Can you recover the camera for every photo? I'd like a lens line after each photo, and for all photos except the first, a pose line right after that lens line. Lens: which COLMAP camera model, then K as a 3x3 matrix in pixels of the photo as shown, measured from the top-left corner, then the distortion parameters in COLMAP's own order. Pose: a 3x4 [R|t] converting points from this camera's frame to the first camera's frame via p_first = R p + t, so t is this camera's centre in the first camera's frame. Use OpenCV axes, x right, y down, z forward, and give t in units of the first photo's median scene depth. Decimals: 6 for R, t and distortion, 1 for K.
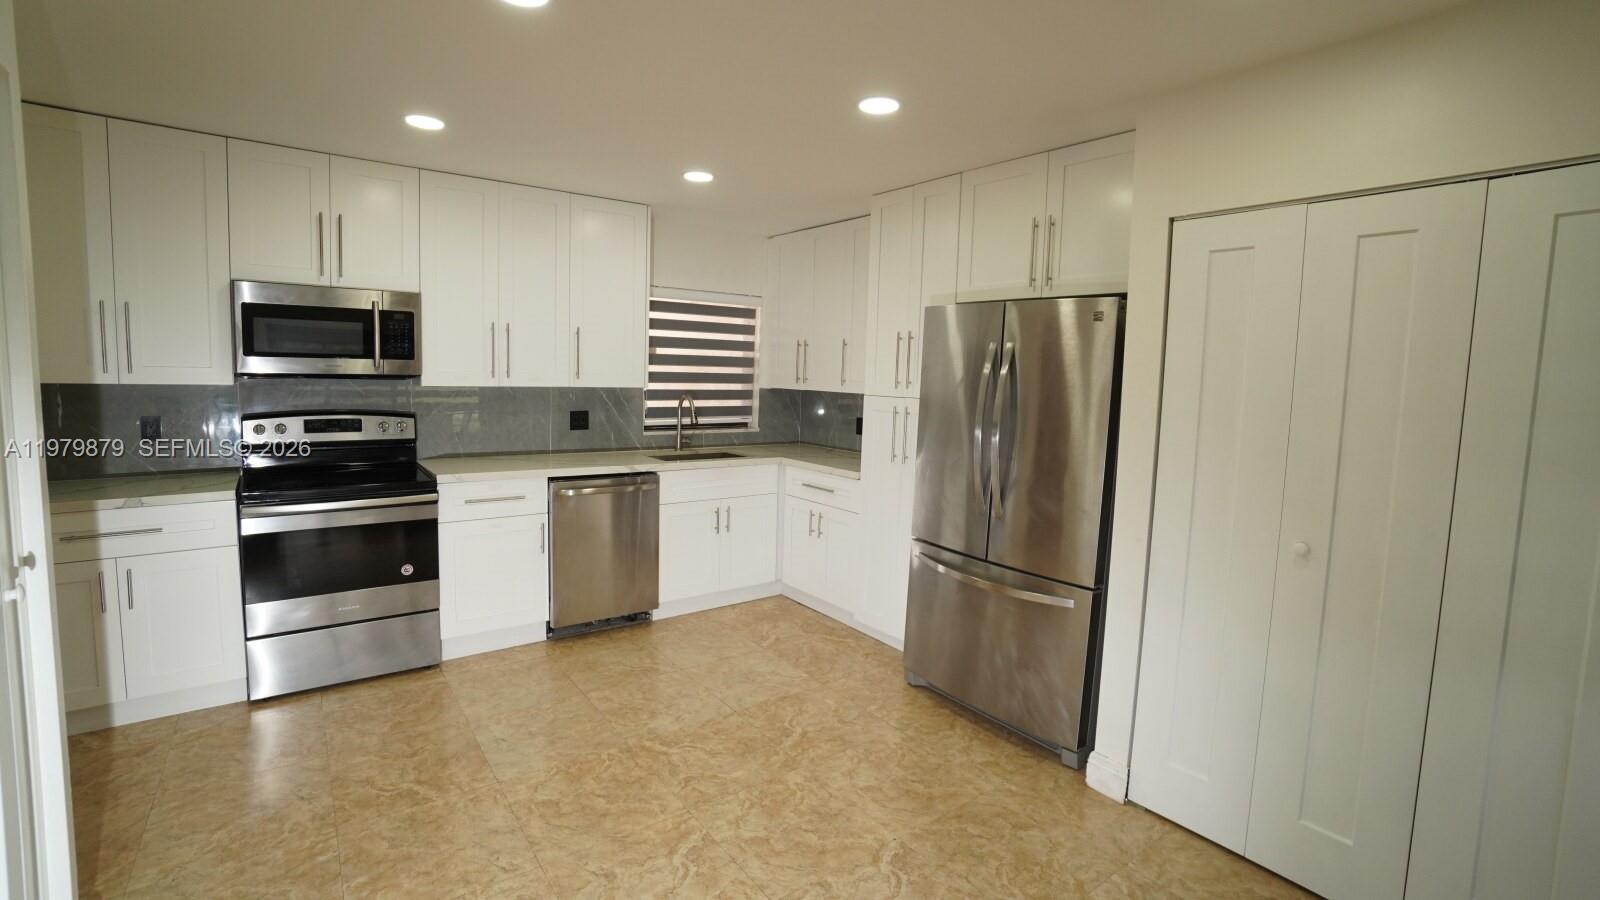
lens RADIAL K [[706.6, 0, 783.4], [0, 706.6, 436.2], [0, 0, 1]] dist [-0.063166, 0.023905]
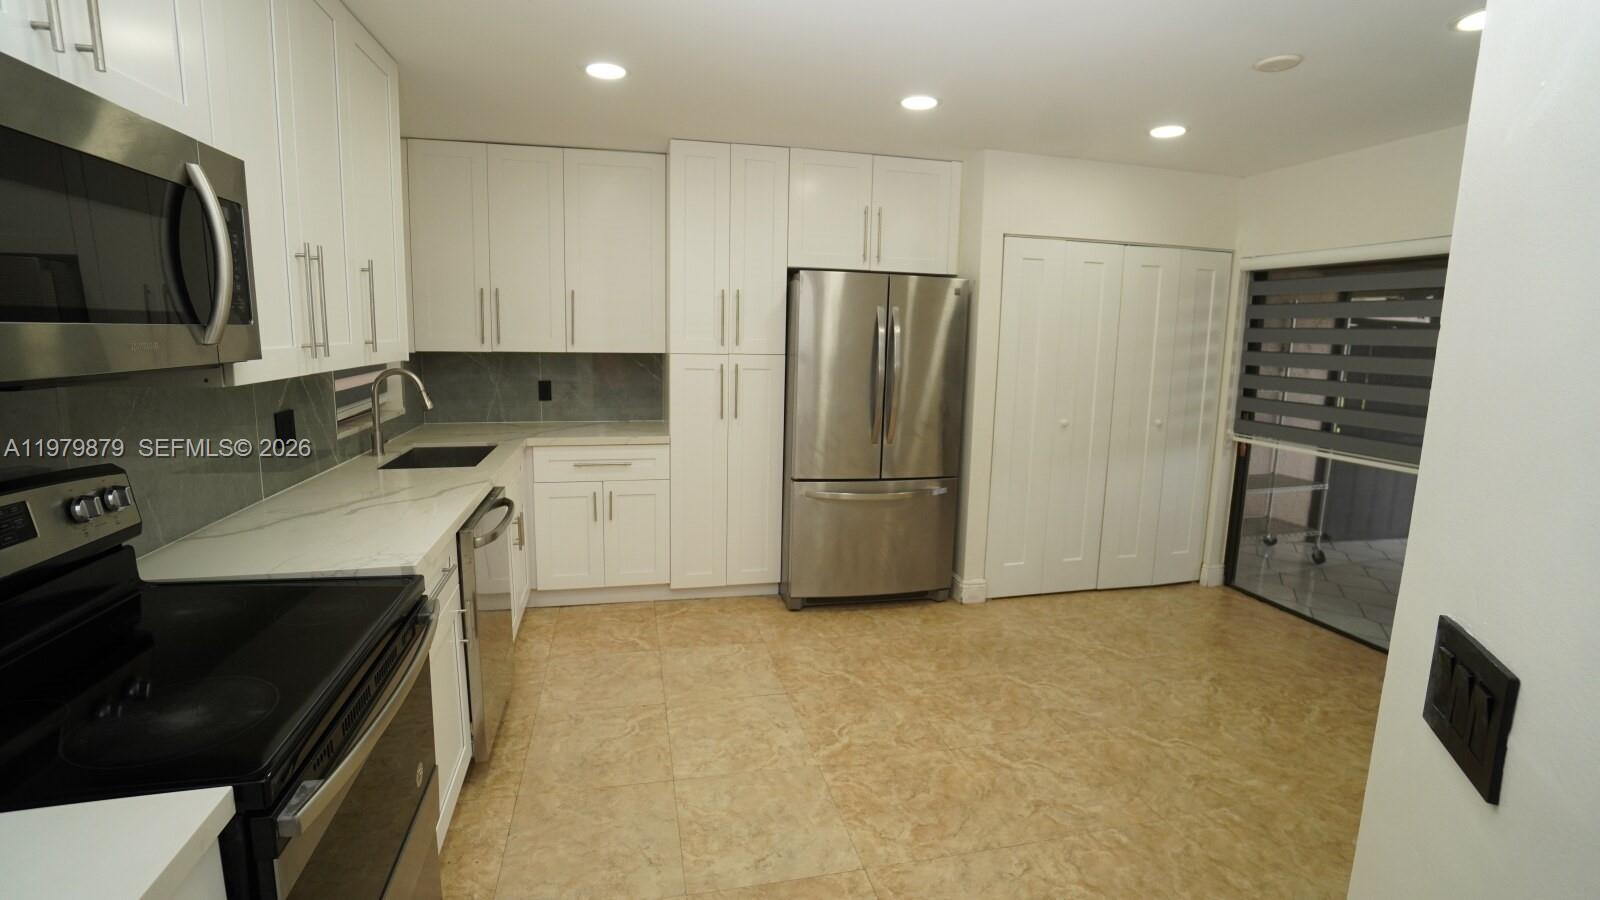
lens RADIAL K [[706.6, 0, 783.4], [0, 706.6, 436.2], [0, 0, 1]] dist [-0.063166, 0.023905]
pose [[0.390603, -0.156968, 0.907078, -0.933231], [0.078061, 0.987454, 0.137263, -0.090210], [-0.917244, 0.017193, 0.397956, 0.651172]]
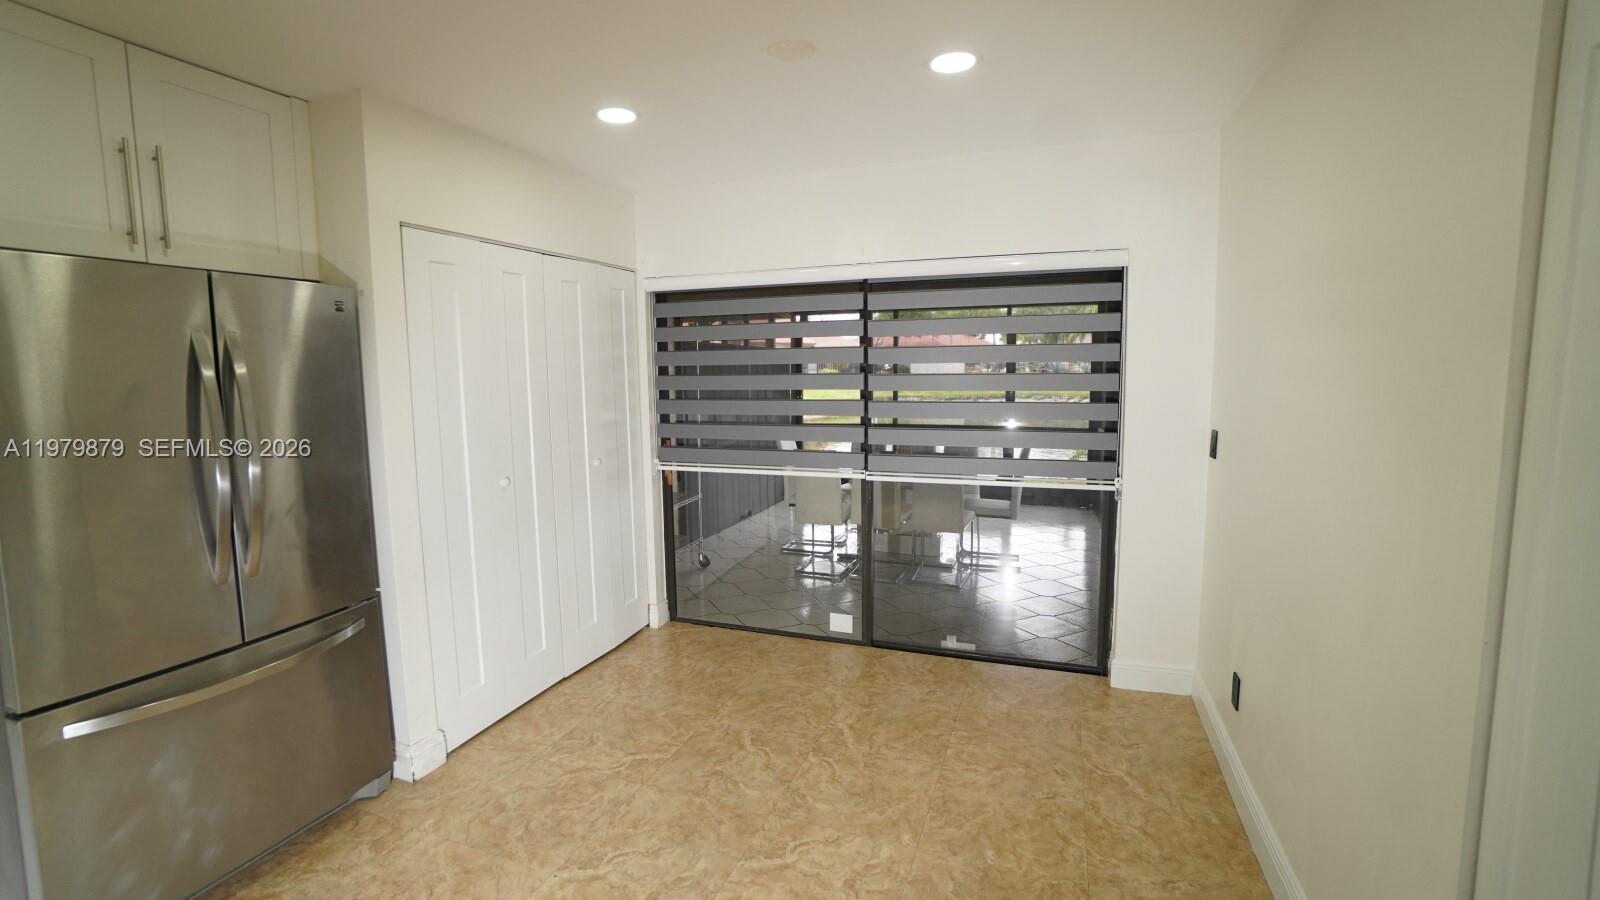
lens RADIAL K [[706.6, 0, 783.4], [0, 706.6, 436.2], [0, 0, 1]] dist [-0.063166, 0.023905]
pose [[-0.540669, -0.103787, 0.834809, -0.549118], [0.082523, 0.981030, 0.175412, -0.099809], [-0.837178, 0.163730, -0.521848, 0.873712]]
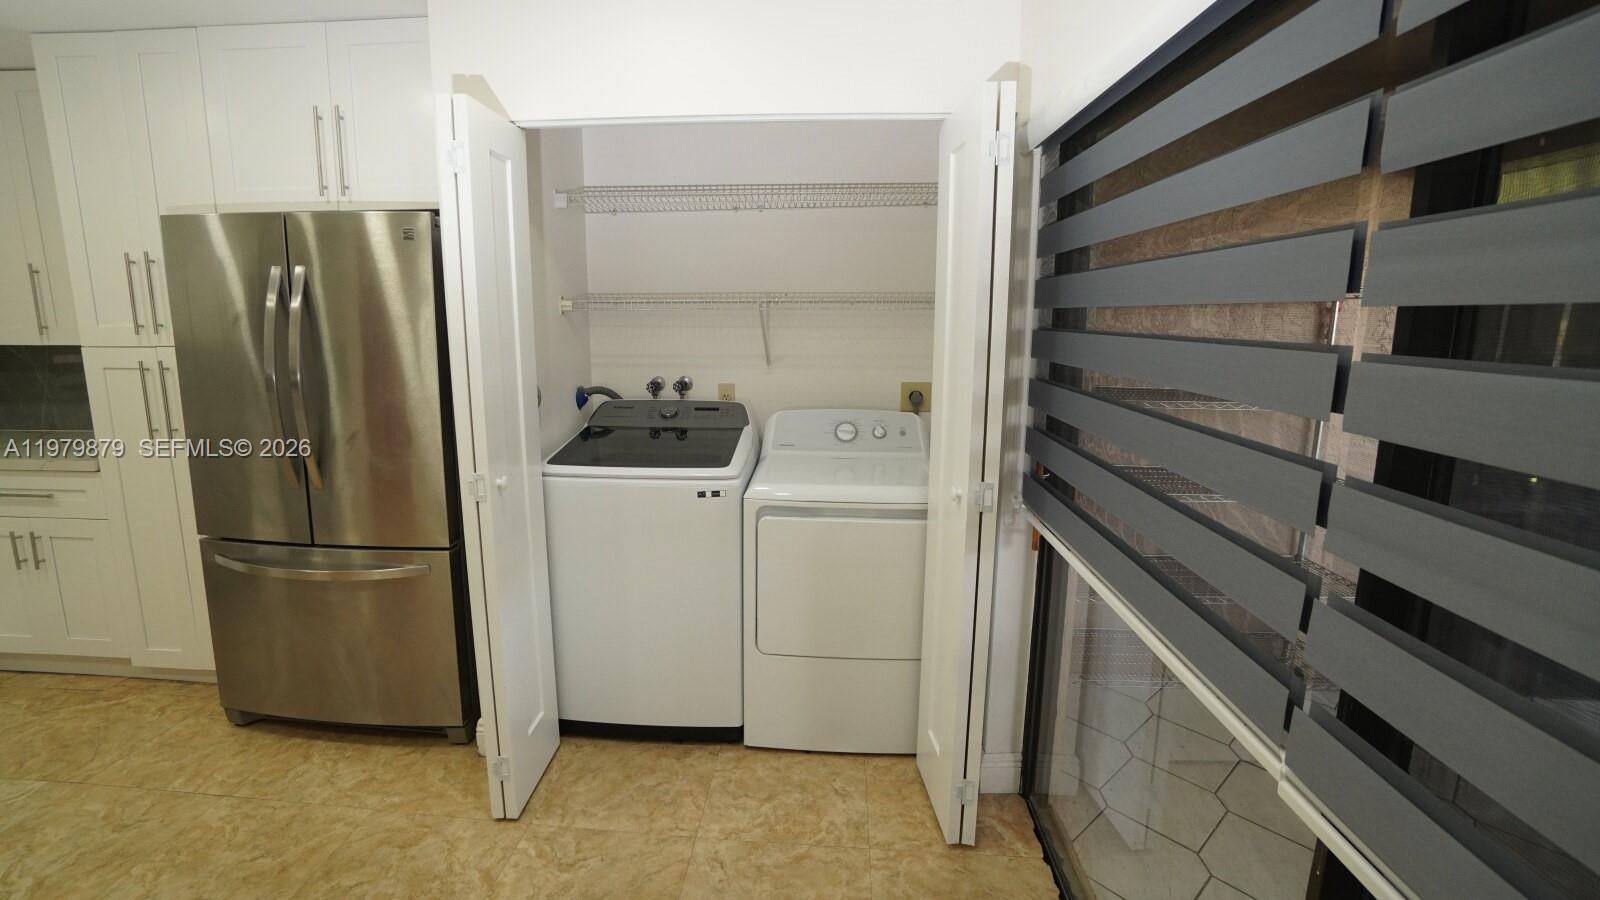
lens RADIAL K [[706.6, 0, 783.4], [0, 706.6, 436.2], [0, 0, 1]] dist [-0.063166, 0.023905]
pose [[0.649437, -0.153201, 0.744823, 0.072257], [0.087832, 0.988052, 0.126646, 0.003519], [-0.755326, -0.016829, 0.655133, 0.087117]]
